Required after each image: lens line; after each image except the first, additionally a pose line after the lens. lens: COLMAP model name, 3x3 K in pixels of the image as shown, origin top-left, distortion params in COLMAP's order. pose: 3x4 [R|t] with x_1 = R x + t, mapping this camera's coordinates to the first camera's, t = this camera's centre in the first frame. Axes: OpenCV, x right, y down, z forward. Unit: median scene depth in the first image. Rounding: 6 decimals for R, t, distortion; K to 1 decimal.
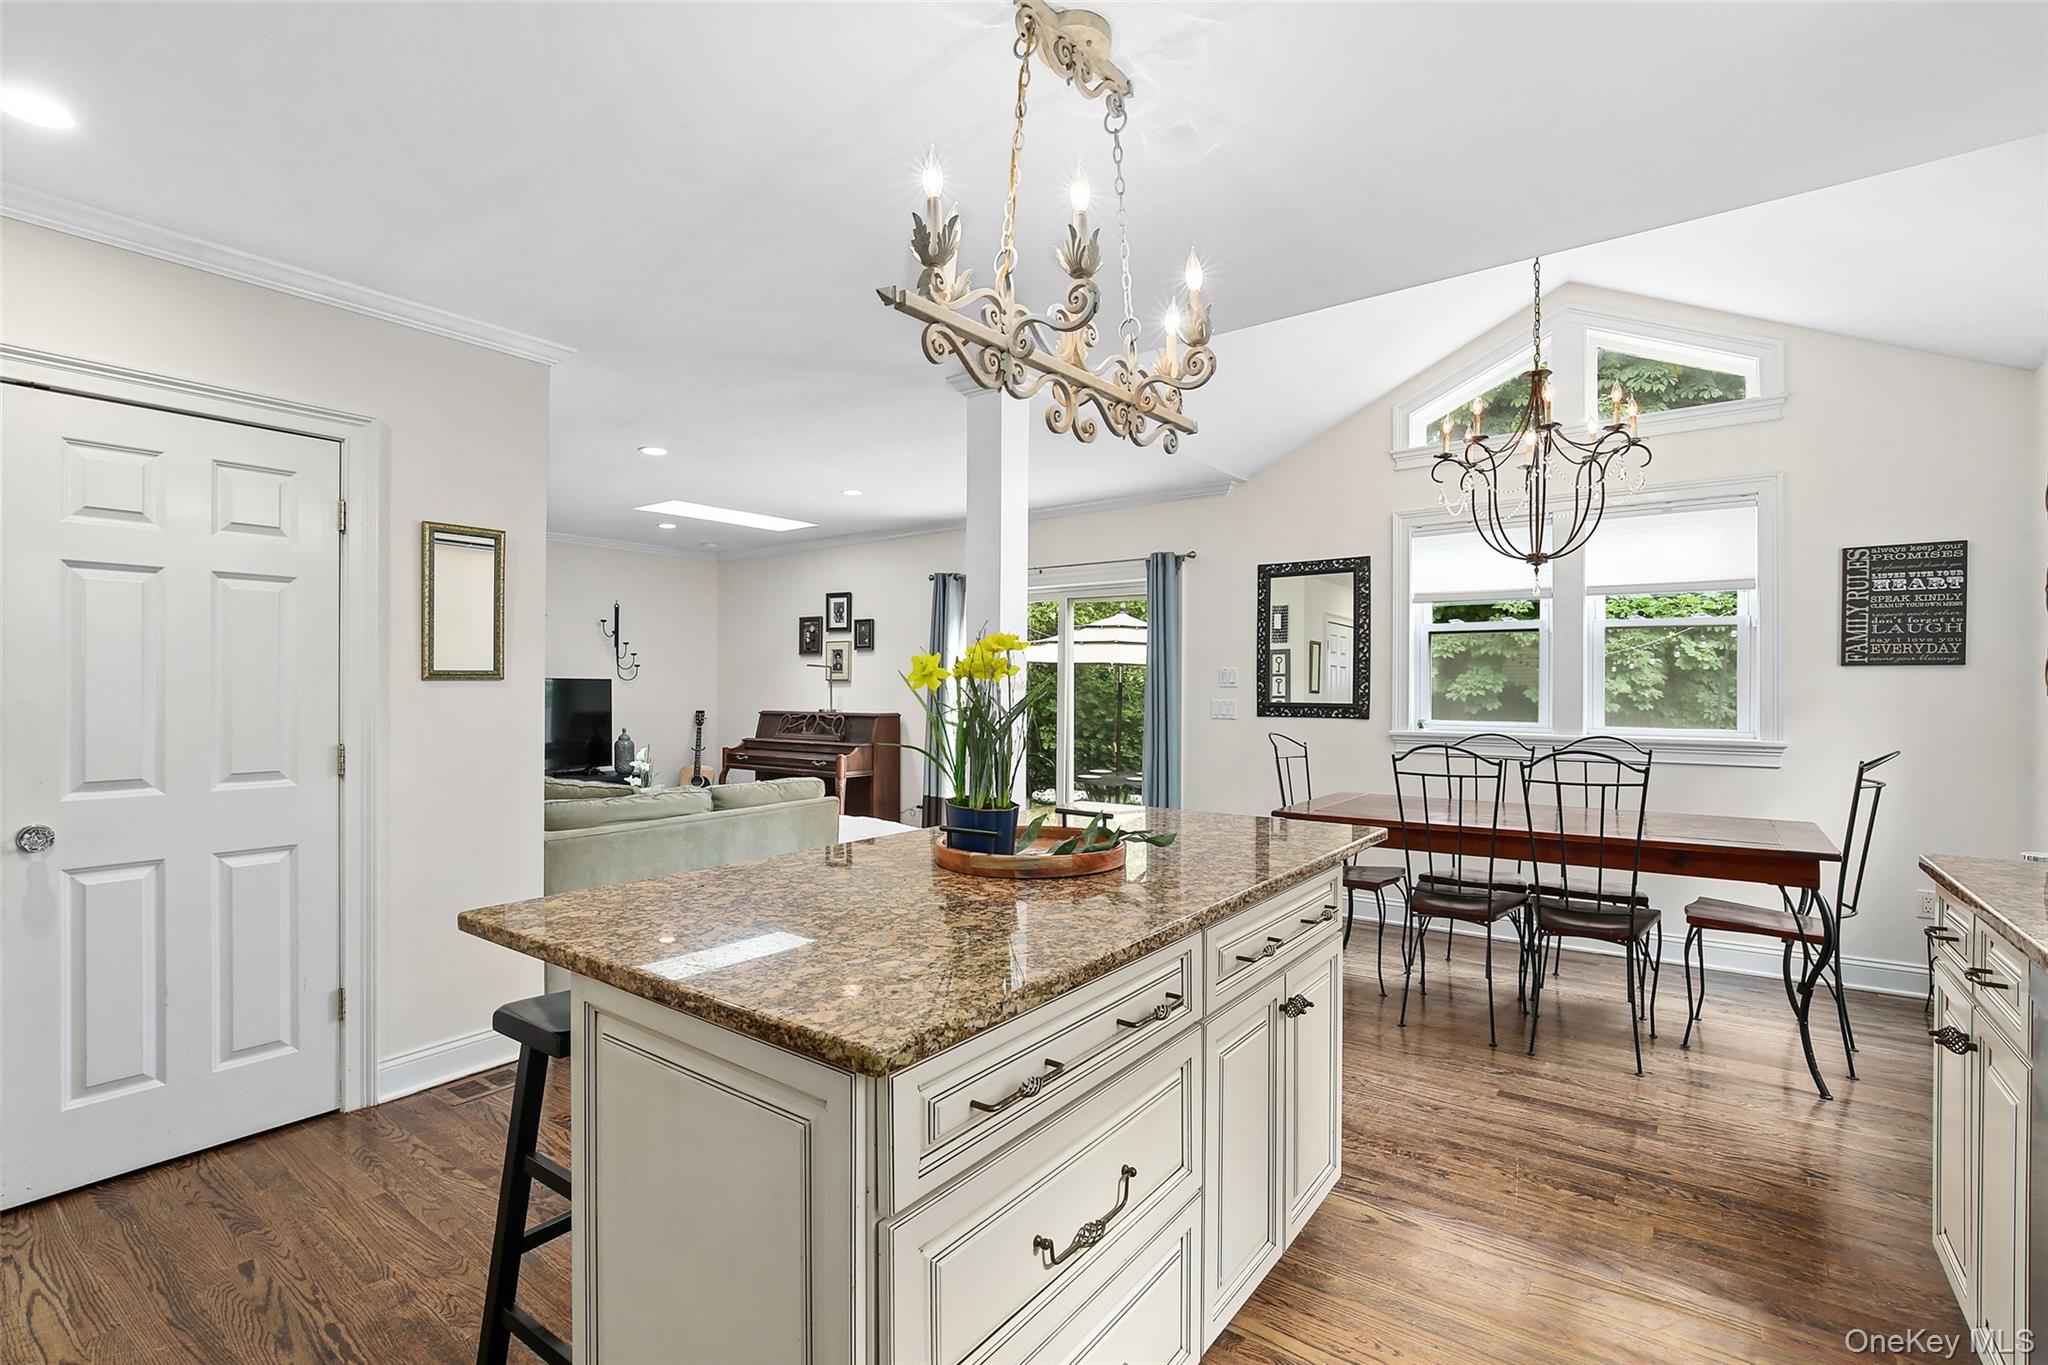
lens RADIAL K [[938.9, 0, 1018.7], [0, 938.9, 689.8], [0, 0, 1]] dist [-0.017099, 0.003386]
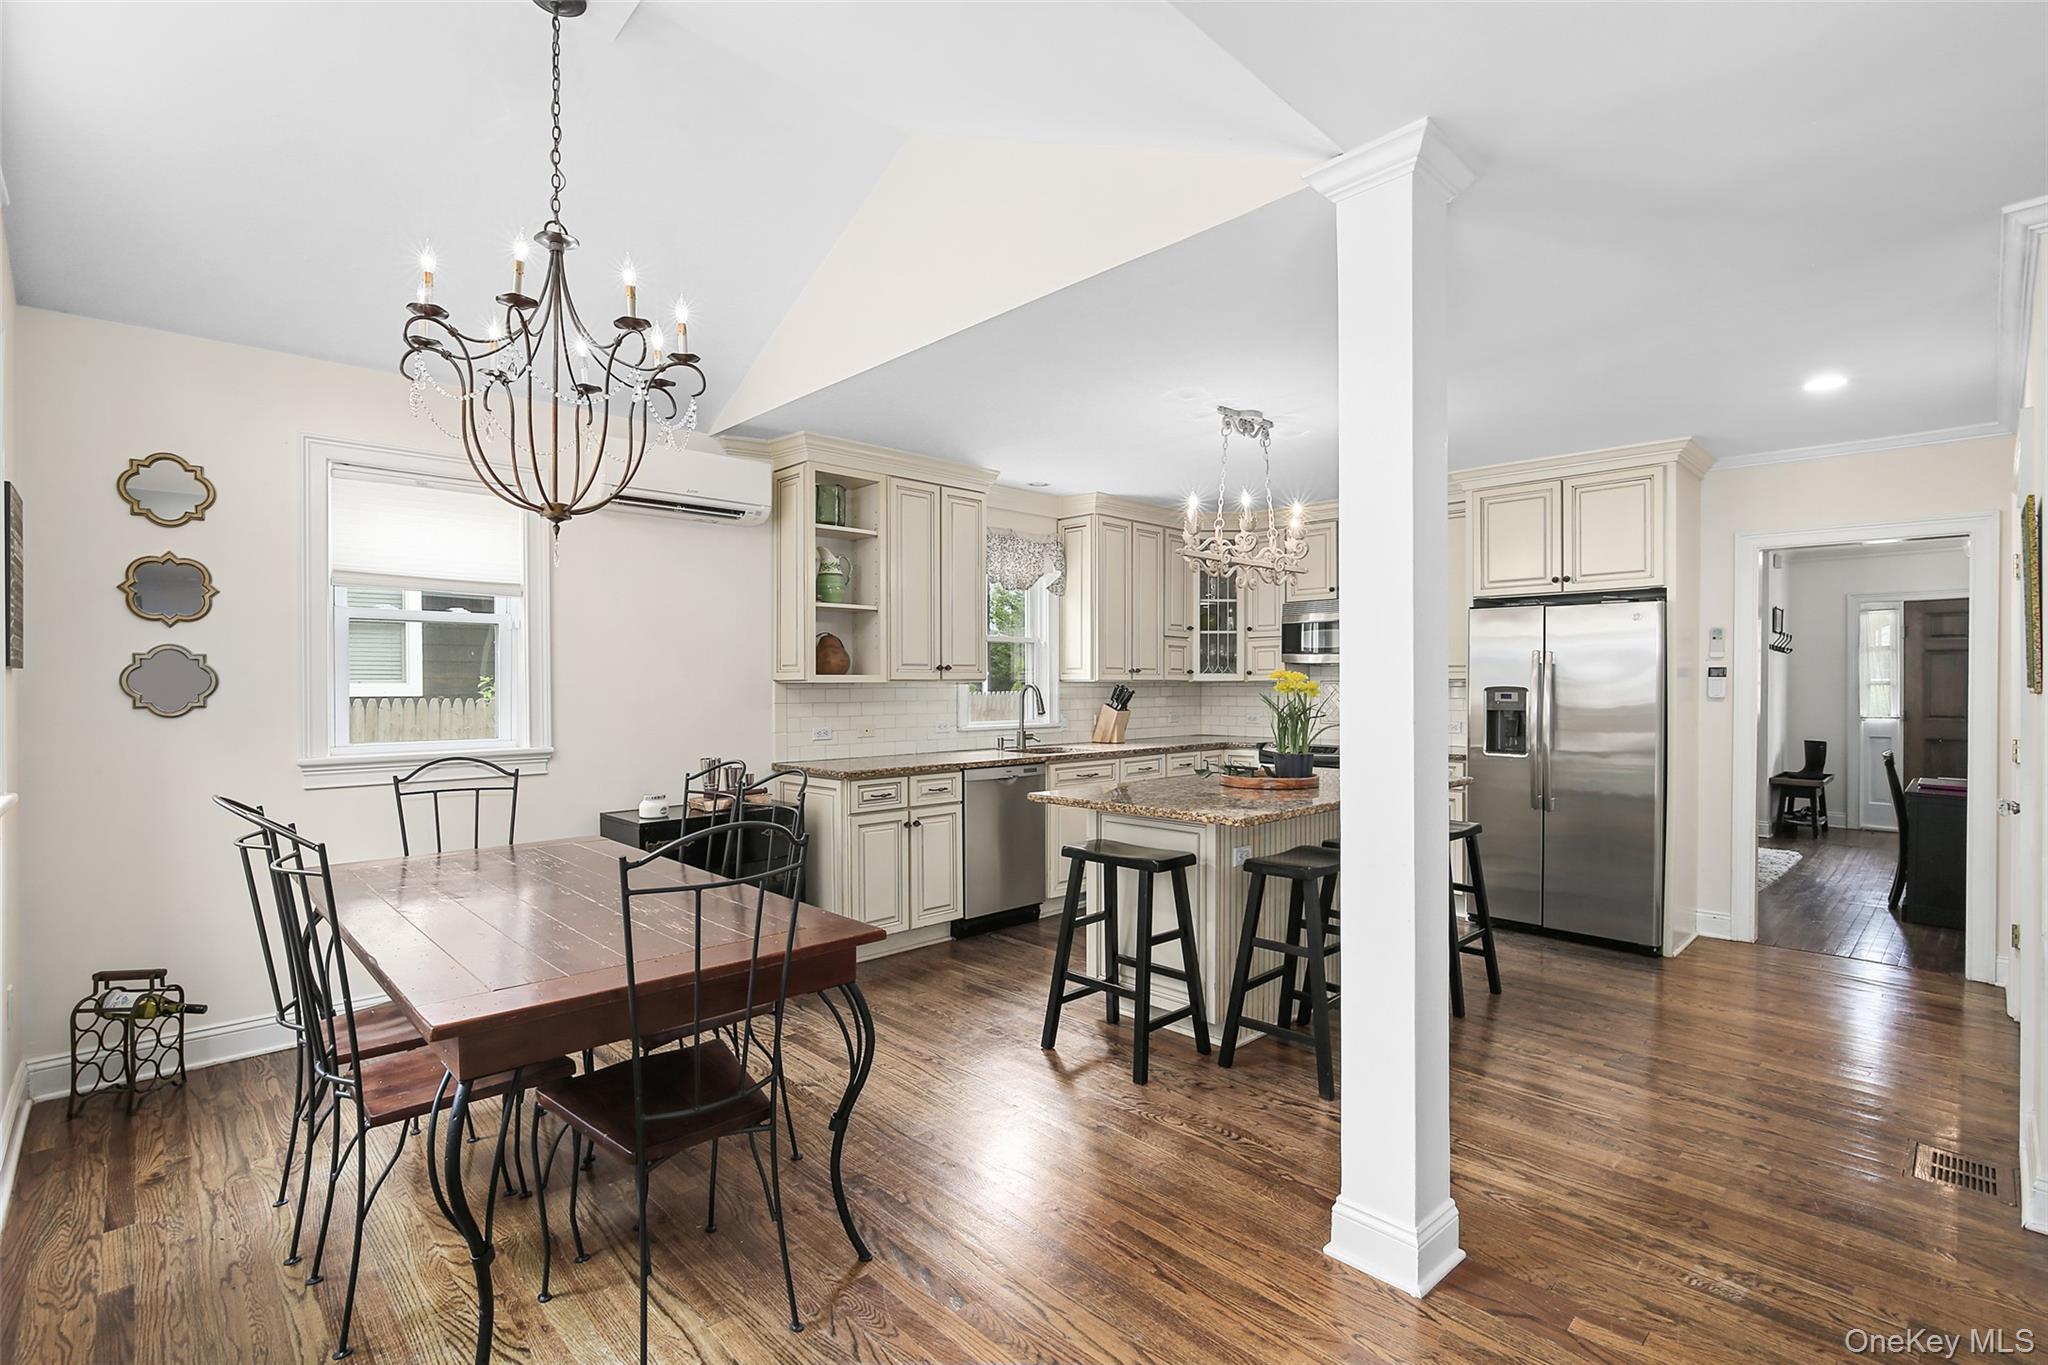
lens RADIAL K [[938.9, 0, 1021.8], [0, 938.9, 680.9], [0, 0, 1]] dist [-0.017099, 0.003386]
pose [[-0.986800, 0.000204, 0.161944, 0.105095], [-0.000051, 0.999999, -0.001567, -0.015886], [-0.161944, -0.001555, -0.986799, 1.552592]]
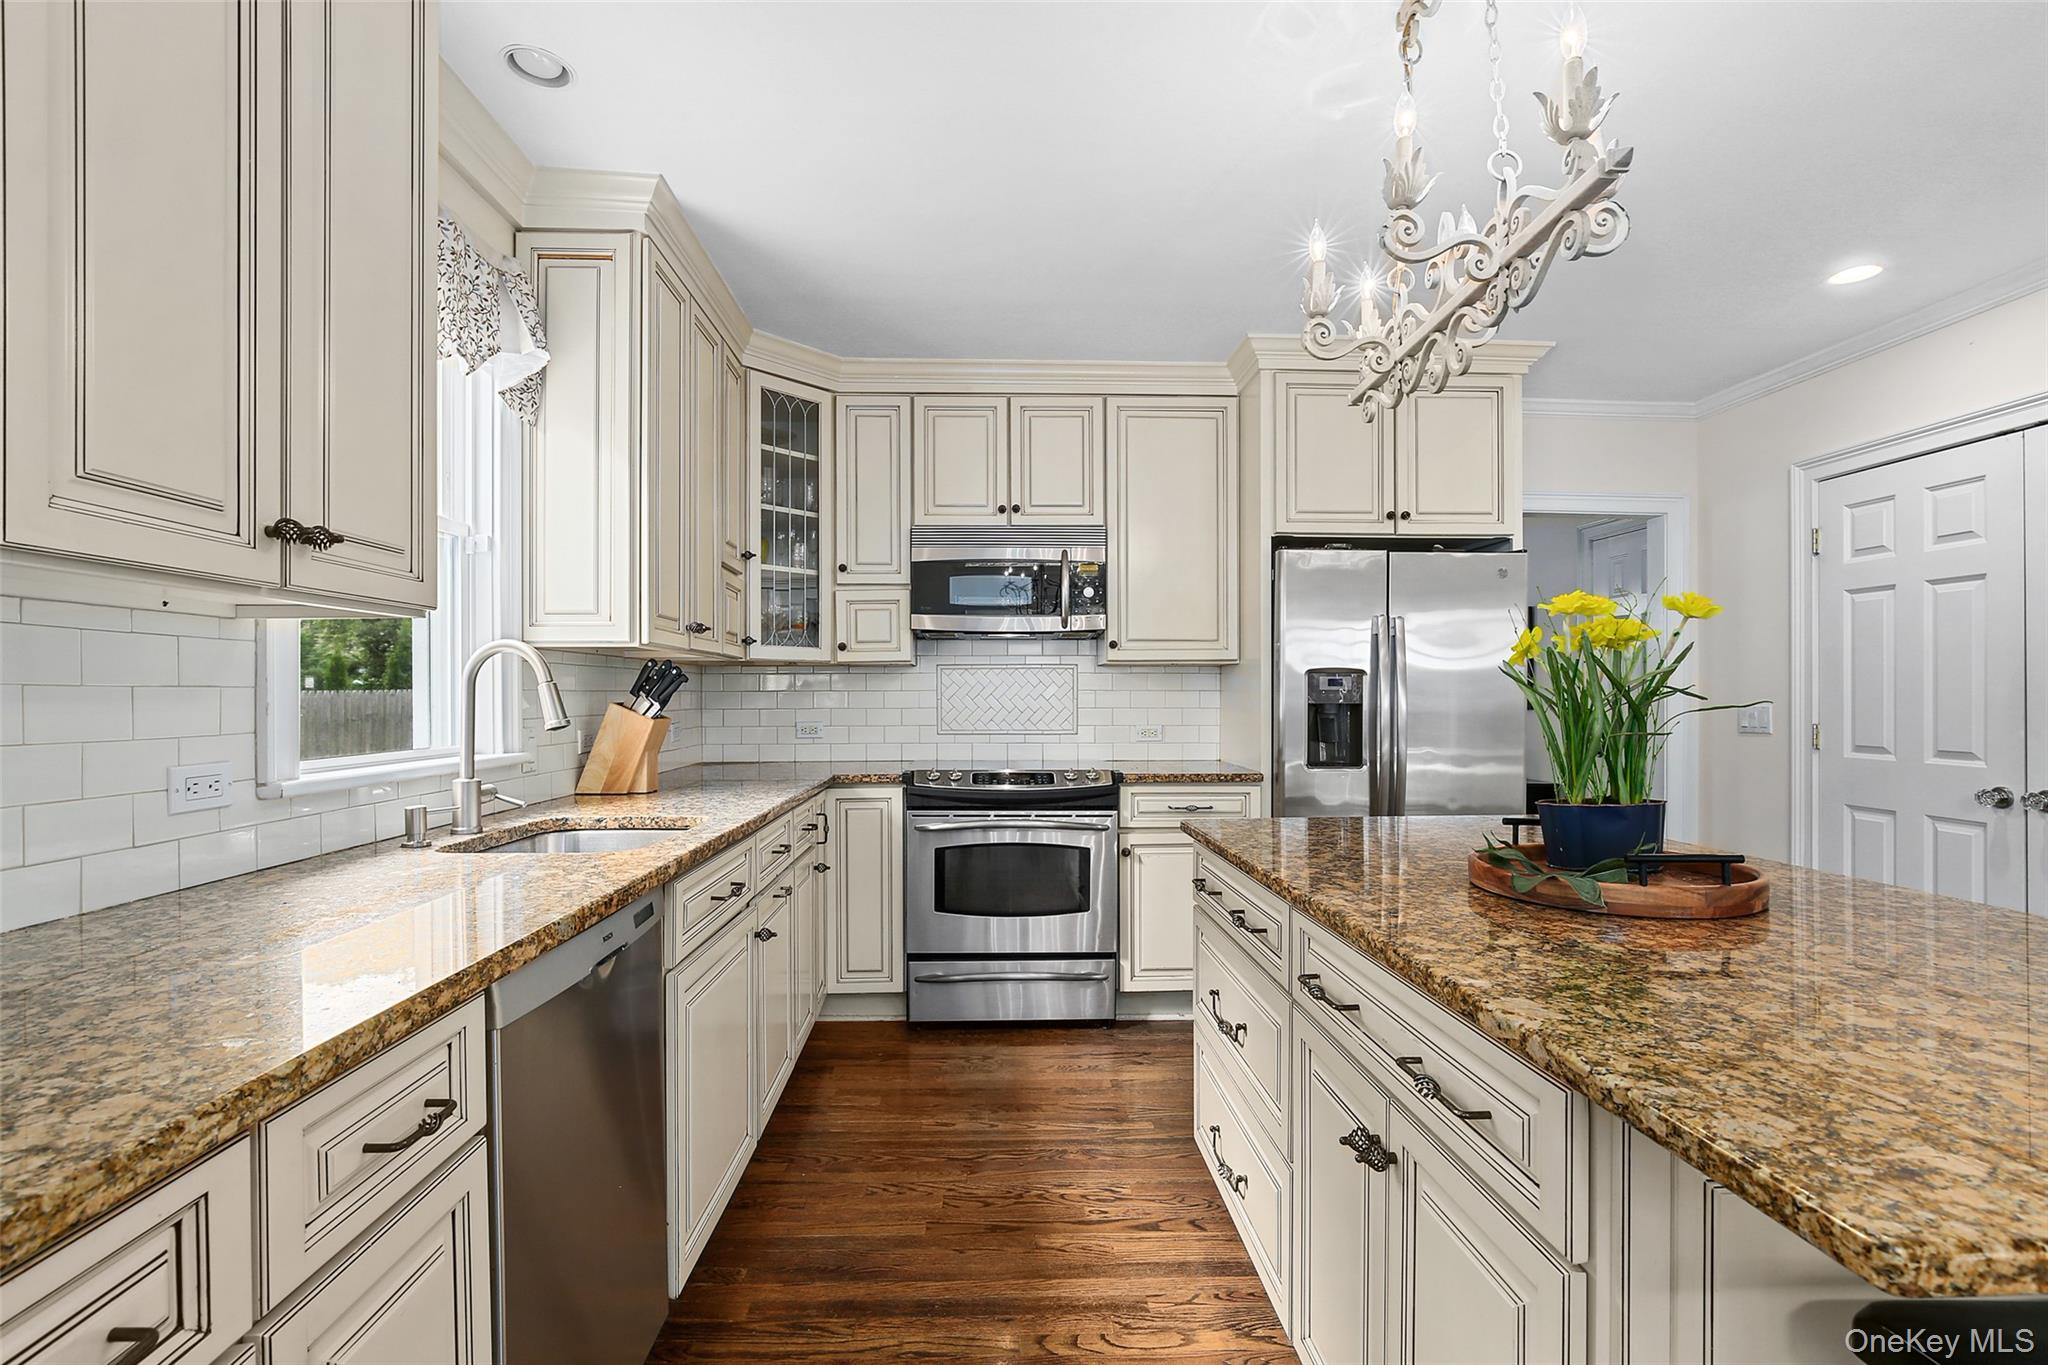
lens RADIAL K [[938.9, 0, 1016.1], [0, 938.9, 689.8], [0, 0, 1]] dist [-0.017099, 0.003386]
pose [[-0.779878, -0.003022, -0.625925, 0.427679], [-0.000387, 0.999990, -0.004346, 0.014001], [0.625932, -0.003147, -0.779871, 0.655265]]
